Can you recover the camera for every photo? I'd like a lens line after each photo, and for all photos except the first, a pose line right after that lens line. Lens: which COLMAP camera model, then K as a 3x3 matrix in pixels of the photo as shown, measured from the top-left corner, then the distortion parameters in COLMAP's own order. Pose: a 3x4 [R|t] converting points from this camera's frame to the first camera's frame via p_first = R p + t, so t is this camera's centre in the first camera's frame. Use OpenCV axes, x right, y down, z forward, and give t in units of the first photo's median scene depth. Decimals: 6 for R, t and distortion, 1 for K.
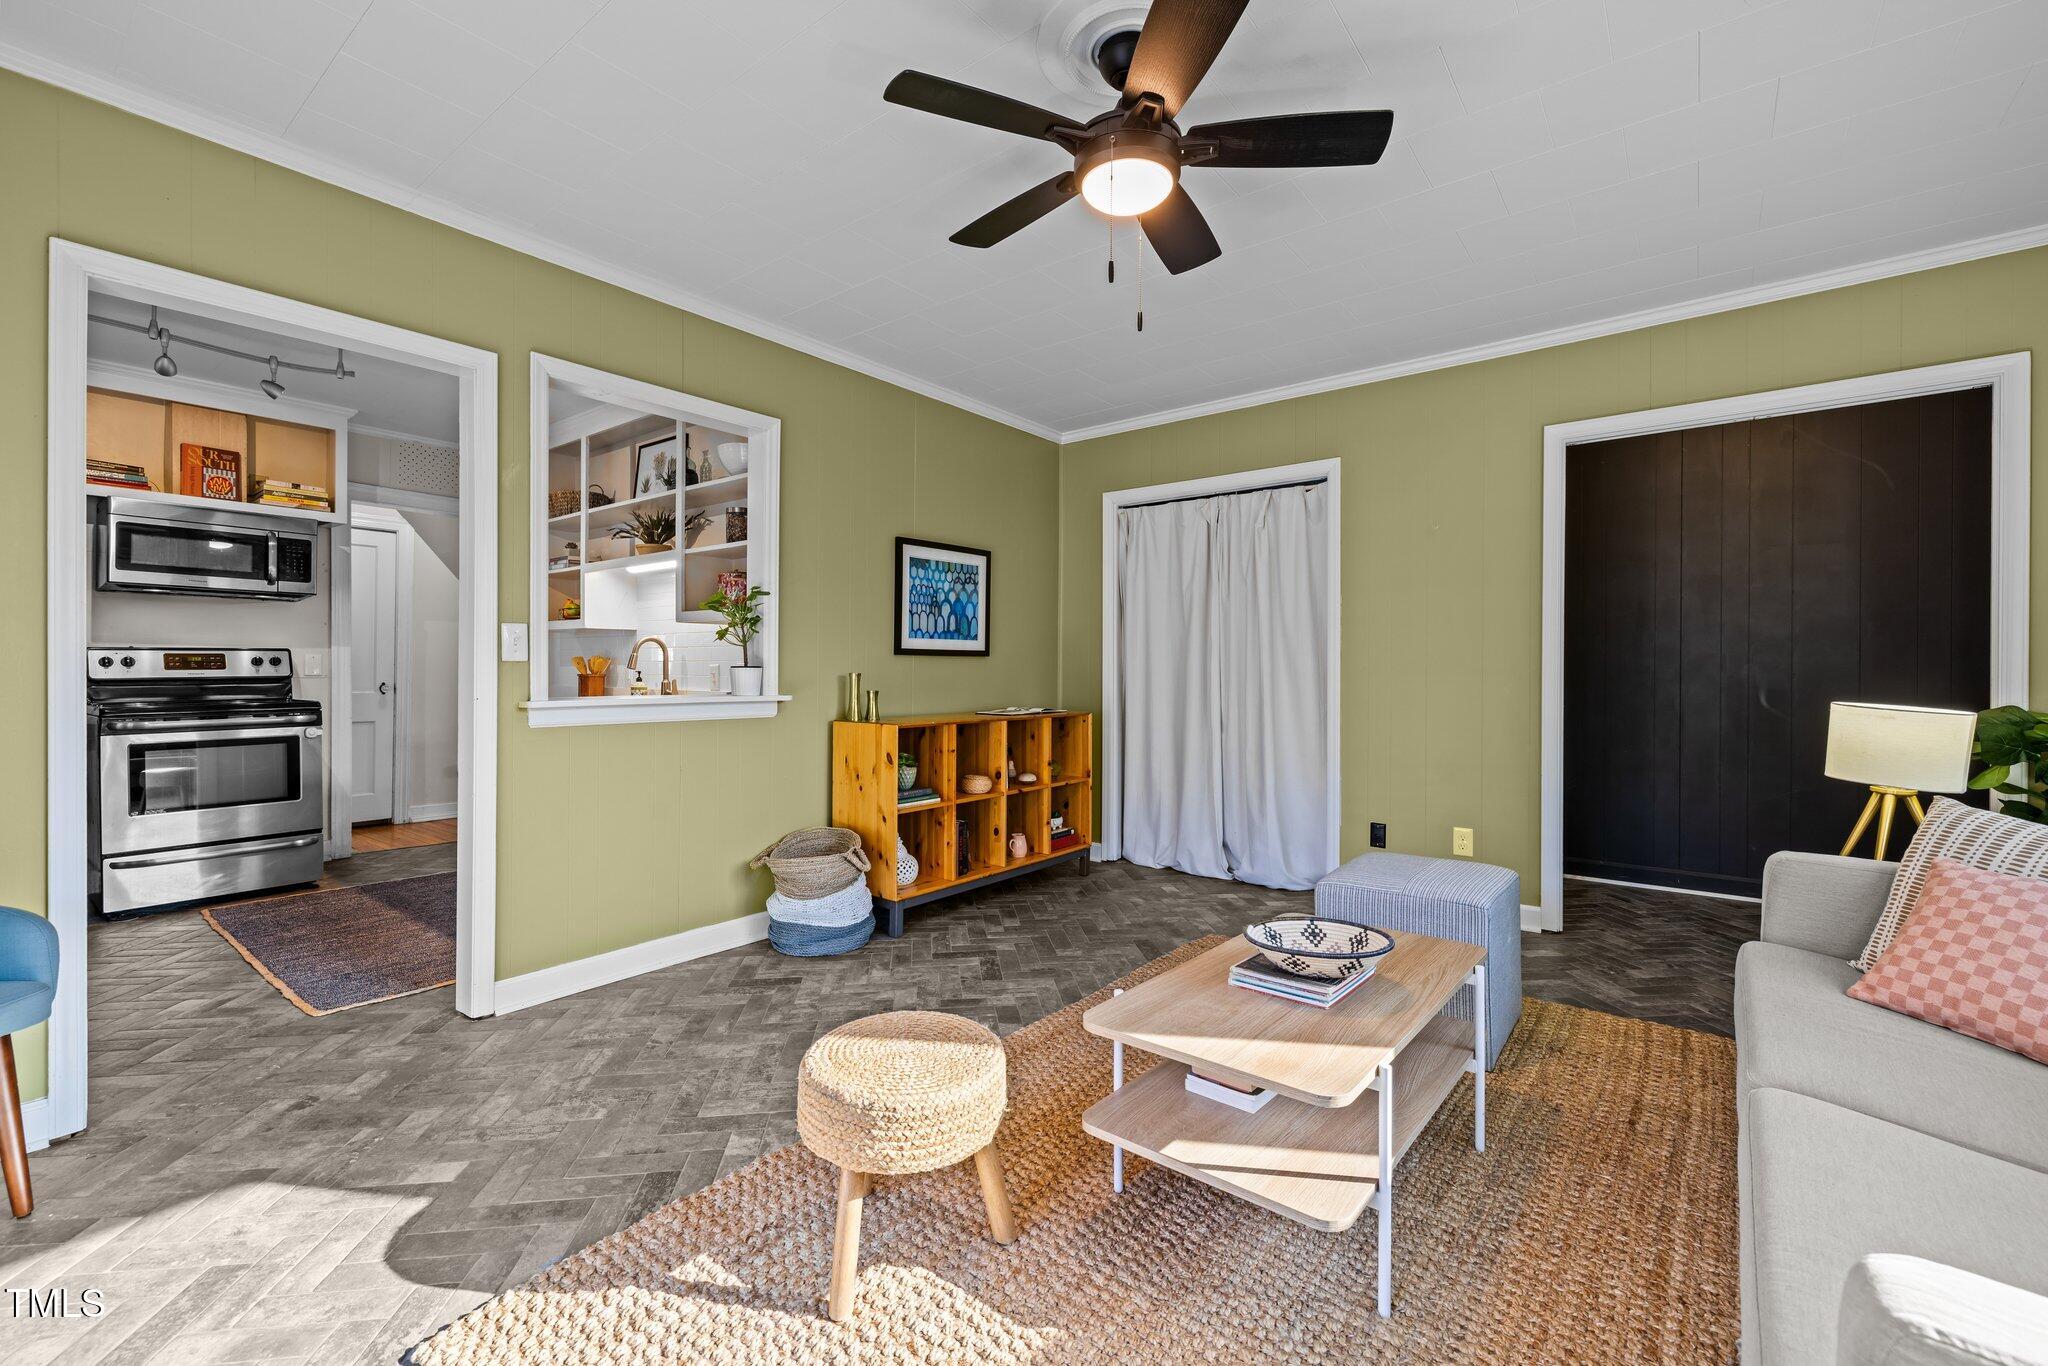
lens RADIAL K [[860.7, 0, 1023.6], [0, 860.7, 671.0], [0, 0, 1]] dist [0.000006, 0.000139]
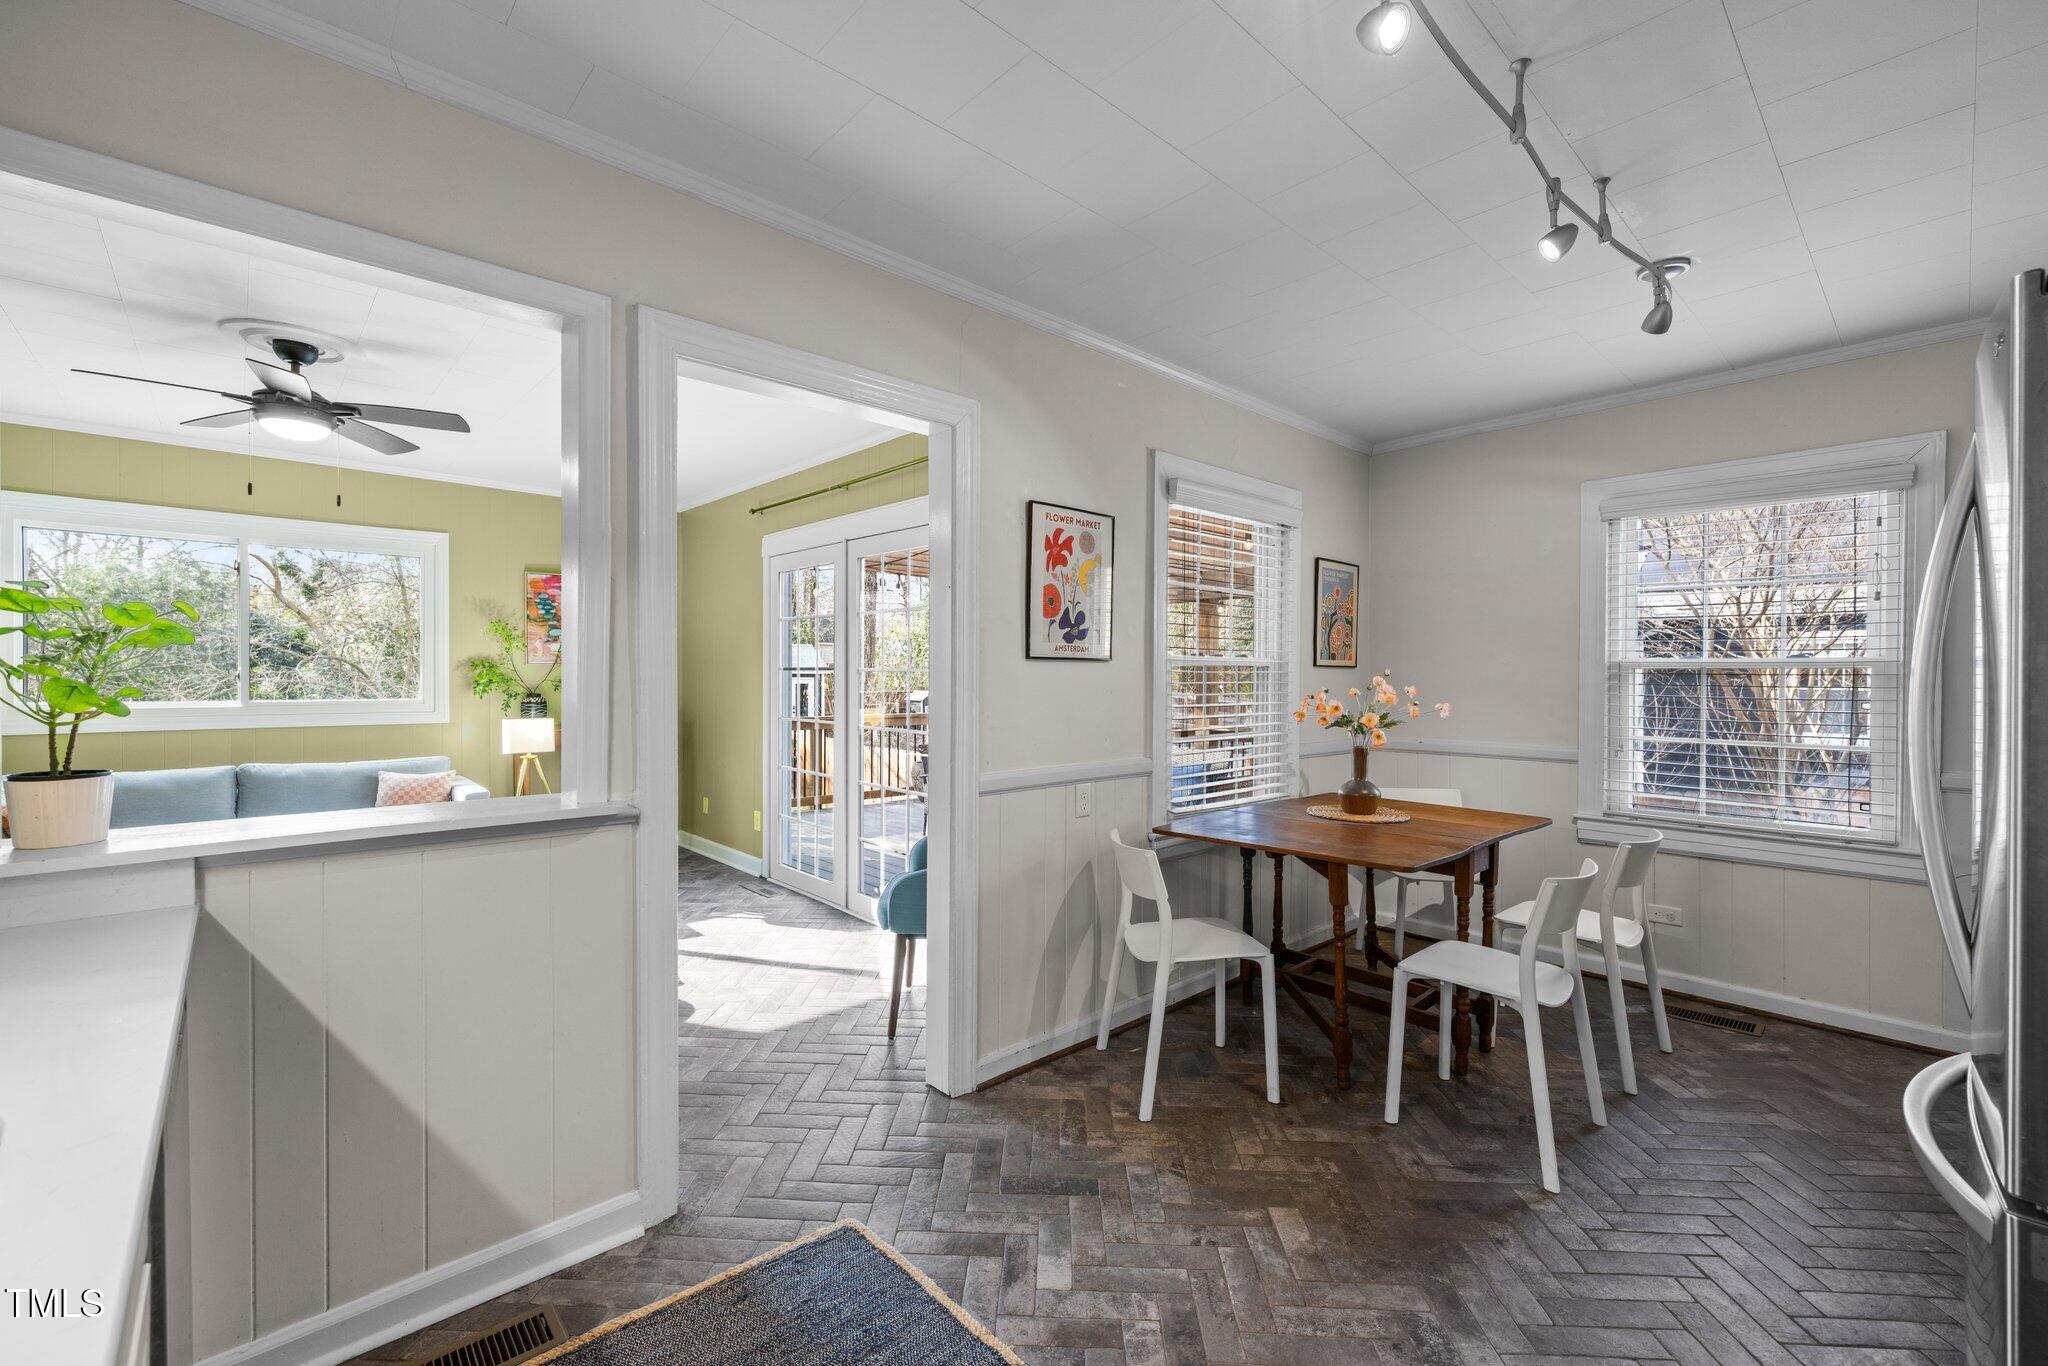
lens RADIAL K [[854.8, 0, 1024.4], [0, 854.8, 686.6], [0, 0, 1]] dist [0.000898, 0.000403]
pose [[-0.985958, -0.012018, 0.166558, -0.691880], [-0.009609, 0.999837, 0.015261, -0.047412], [-0.166715, 0.013446, -0.985913, 1.082037]]
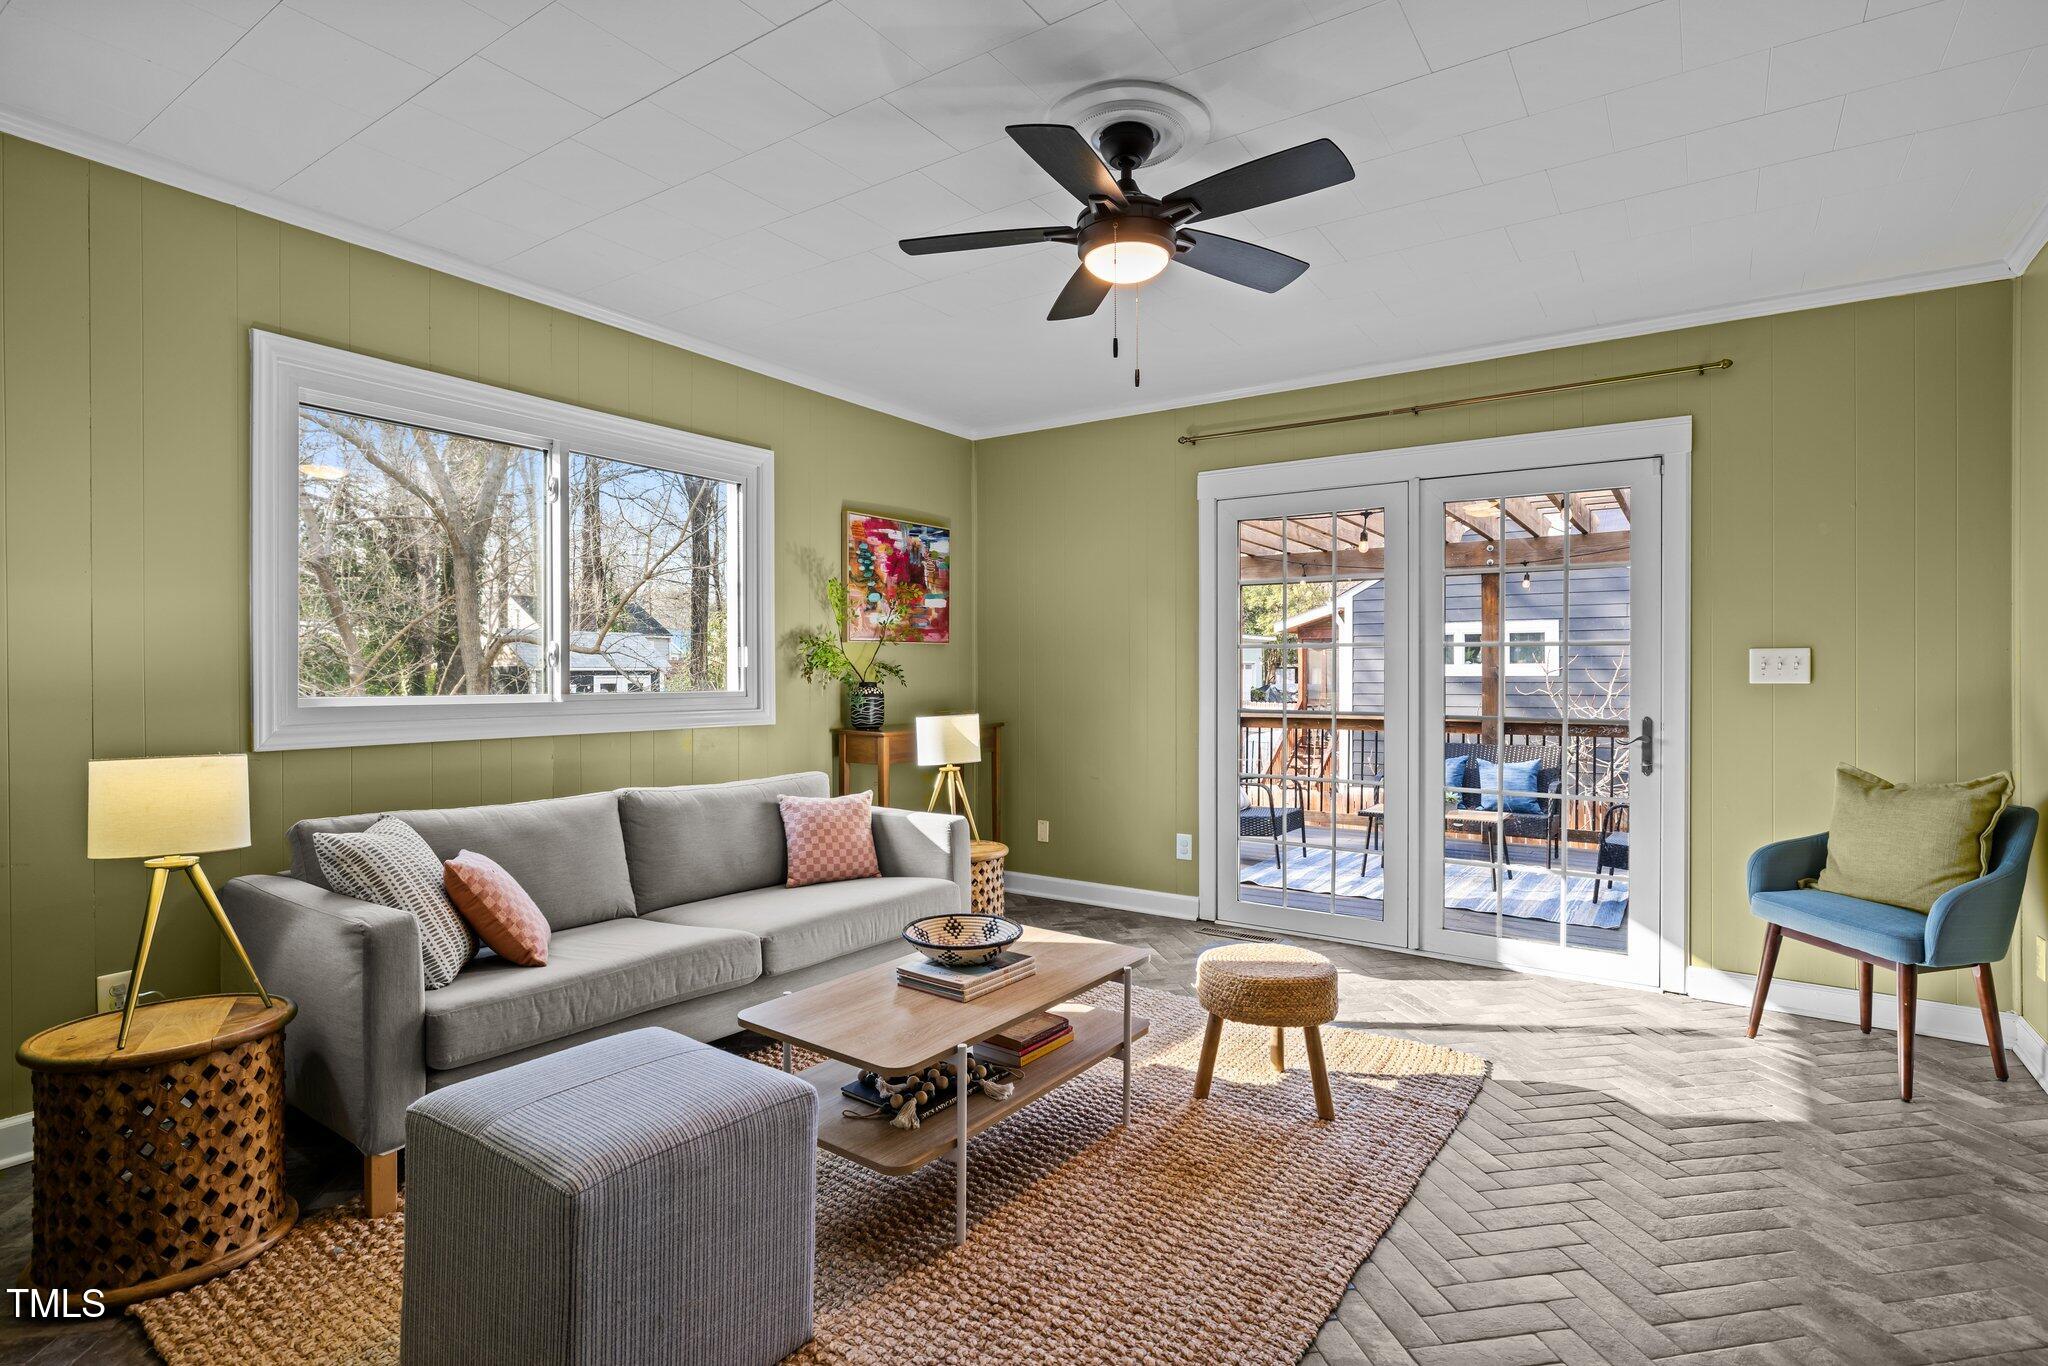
lens RADIAL K [[1008.5, 0, 1015.6], [0, 1008.5, 676.4], [0, 0, 1]] dist [0.000630, 0.000003]
pose [[-0.998564, -0.005790, -0.053256, 0.149228], [-0.006046, 0.999971, 0.004657, -0.022295], [0.053228, 0.004972, -0.998570, 1.025059]]
